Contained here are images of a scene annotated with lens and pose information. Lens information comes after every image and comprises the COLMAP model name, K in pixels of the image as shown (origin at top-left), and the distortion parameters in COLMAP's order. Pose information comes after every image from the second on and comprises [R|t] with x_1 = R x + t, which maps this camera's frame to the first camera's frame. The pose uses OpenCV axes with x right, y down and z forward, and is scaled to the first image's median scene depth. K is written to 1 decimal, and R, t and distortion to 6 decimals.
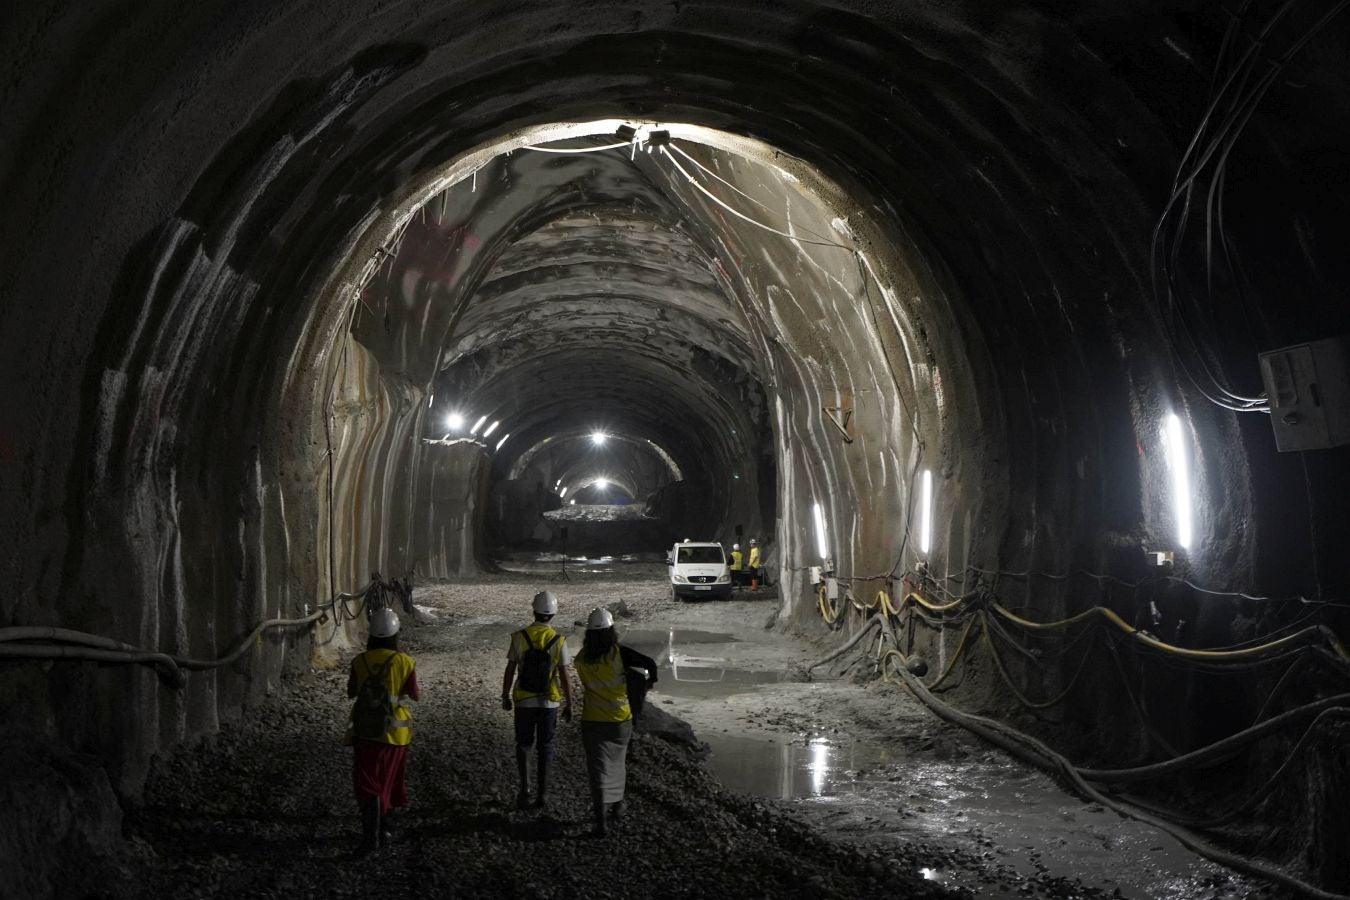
lens RADIAL K [[1329.7, 0, 678.2], [0, 1329.7, 455.3], [0, 0, 1]] dist [0.021187, 0.000000]
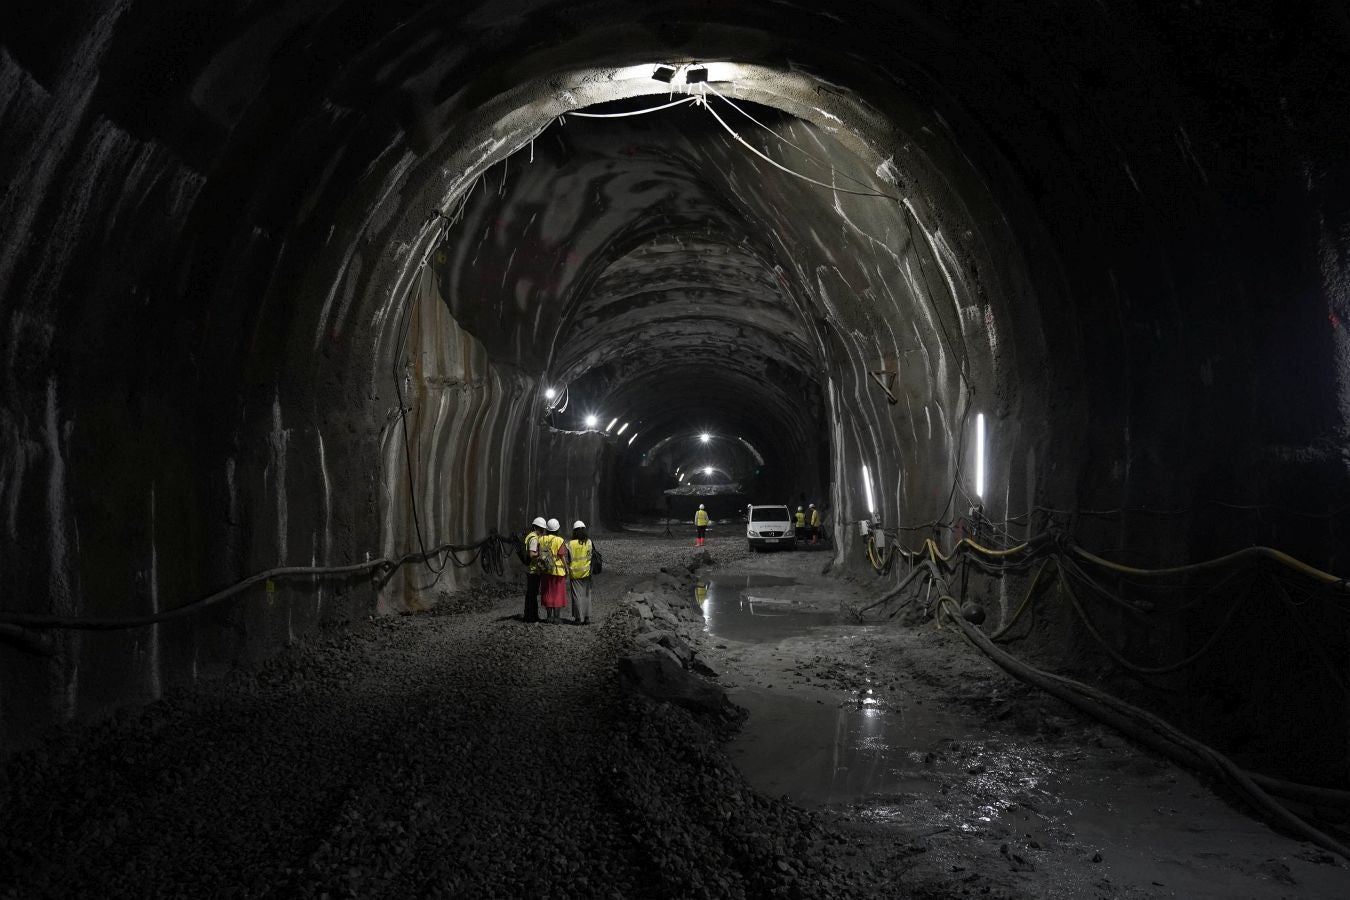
lens RADIAL K [[900.6, 0, 678.2], [0, 900.6, 449.8], [0, 0, 1]] dist [0.015379, -0.004510]
pose [[0.995096, -0.016072, -0.097597, 0.021812], [0.015457, 0.999856, -0.007047, 0.028323], [0.097696, 0.005504, 0.995201, 0.226503]]
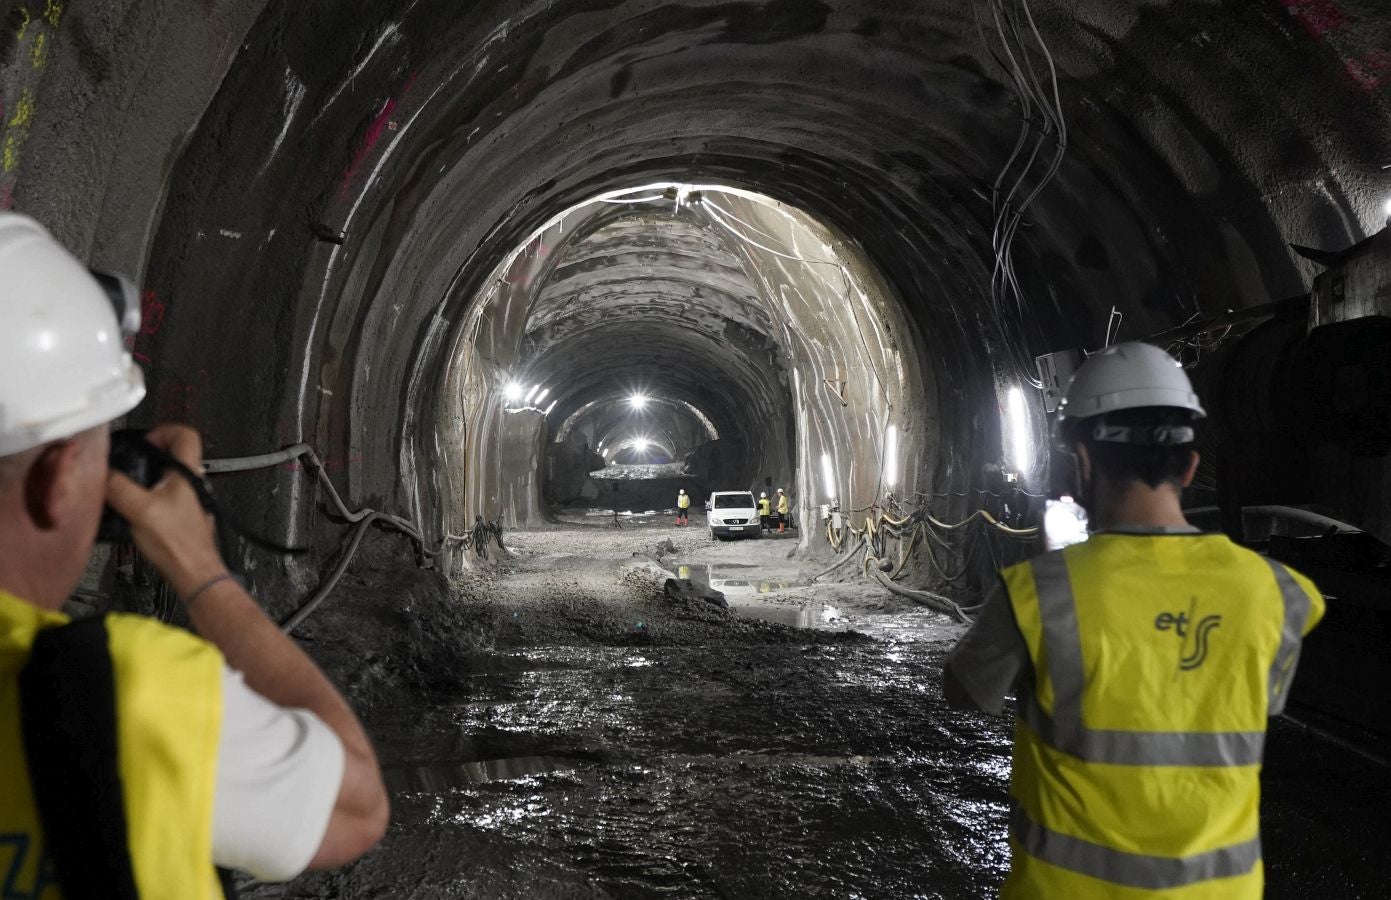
lens RADIAL K [[1349.0, 0, 598.9], [0, 1349.0, 504.3], [0, 0, 1]] dist [0.046790, 0.000000]
pose [[0.996053, -0.019630, -0.086562, 0.001459], [0.025244, 0.997614, 0.064250, -0.004153], [0.085094, -0.066182, 0.994173, -0.311514]]
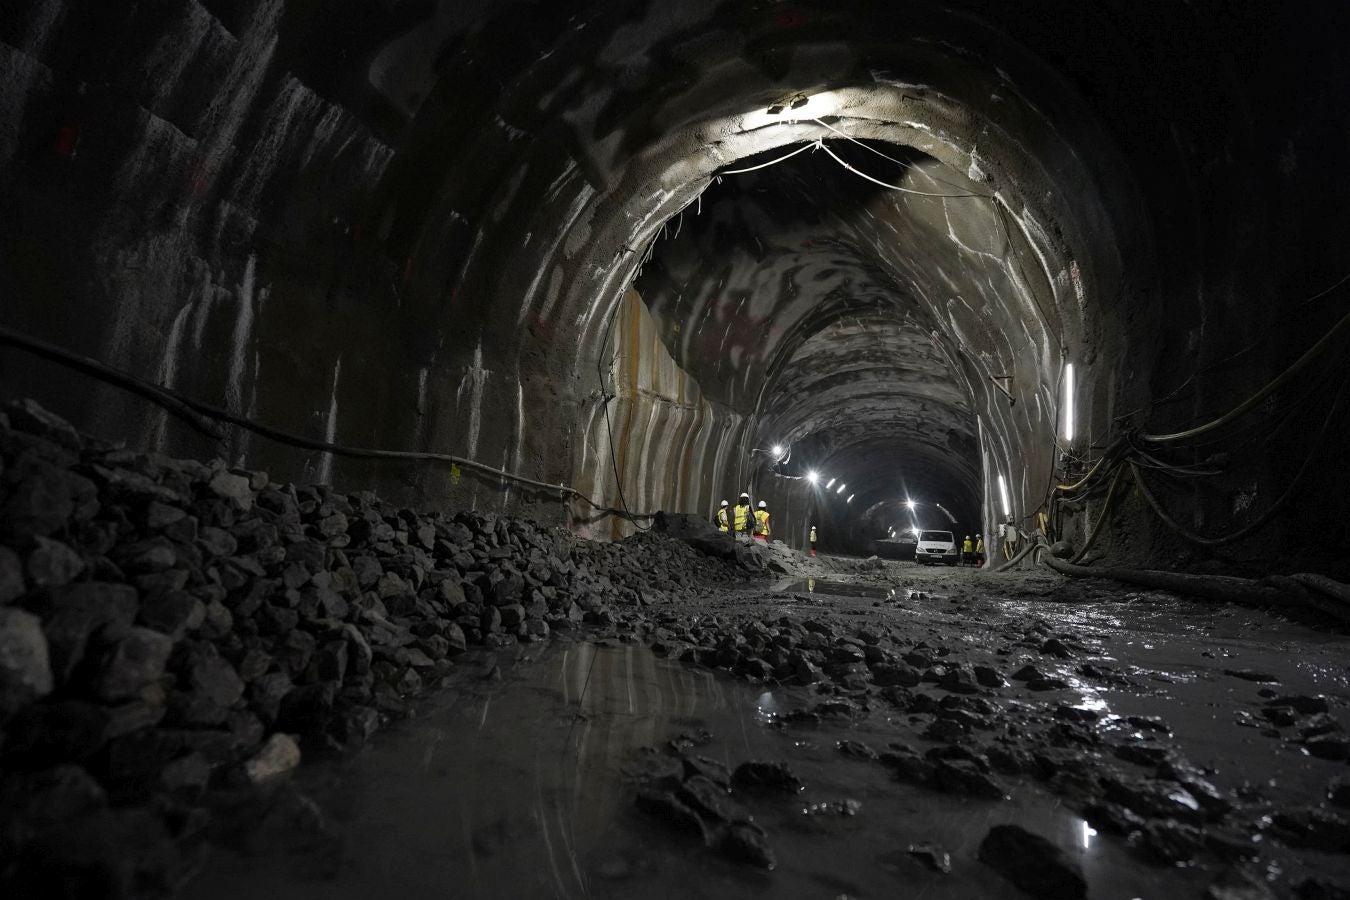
lens RADIAL K [[608.0, 0, 677.0], [0, 608.0, 449.2], [0, 0, 1]] dist [-0.002527, 0.001330]
pose [[0.900325, -0.016227, -0.434917, 0.083408], [-0.038113, 0.992526, -0.115929, 0.102535], [0.433547, 0.120949, 0.892977, 0.323322]]
